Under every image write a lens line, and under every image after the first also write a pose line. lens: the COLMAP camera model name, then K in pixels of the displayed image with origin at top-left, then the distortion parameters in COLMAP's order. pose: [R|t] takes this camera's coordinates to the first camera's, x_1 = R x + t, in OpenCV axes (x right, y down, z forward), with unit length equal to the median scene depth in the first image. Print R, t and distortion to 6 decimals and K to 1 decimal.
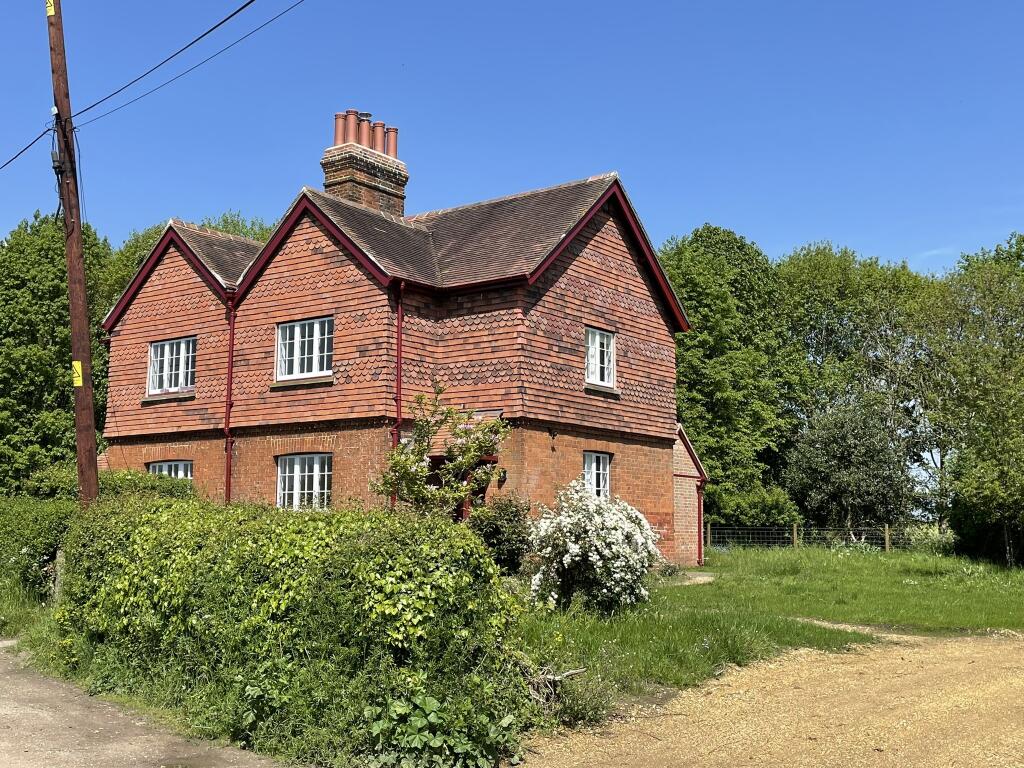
lens RADIAL K [[1136.0, 0, 513.0], [0, 1136.0, 383.3], [0, 0, 1]] dist [0.062879, 0.000000]
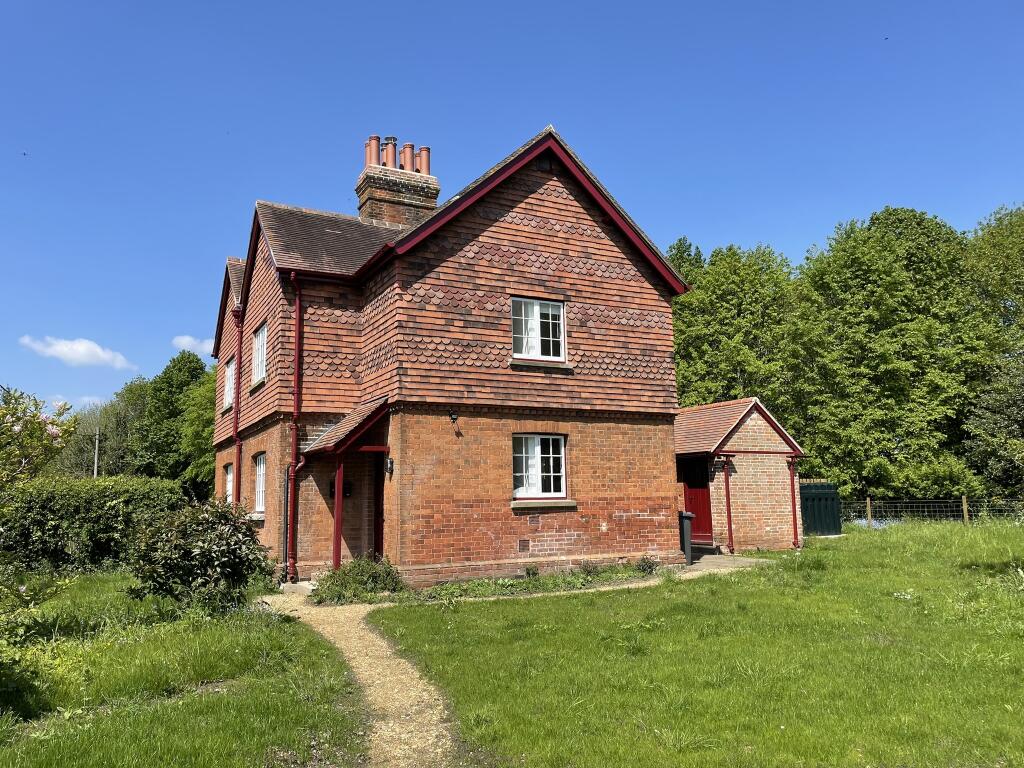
lens RADIAL K [[771.0, 0, 509.5], [0, 771.0, 386.3], [0, 0, 1]] dist [0.053255, -0.019344]
pose [[0.902652, -0.087140, -0.421456, 0.298532], [0.081136, 0.996183, -0.032199, 0.038677], [0.422653, -0.005131, 0.906277, 0.416282]]
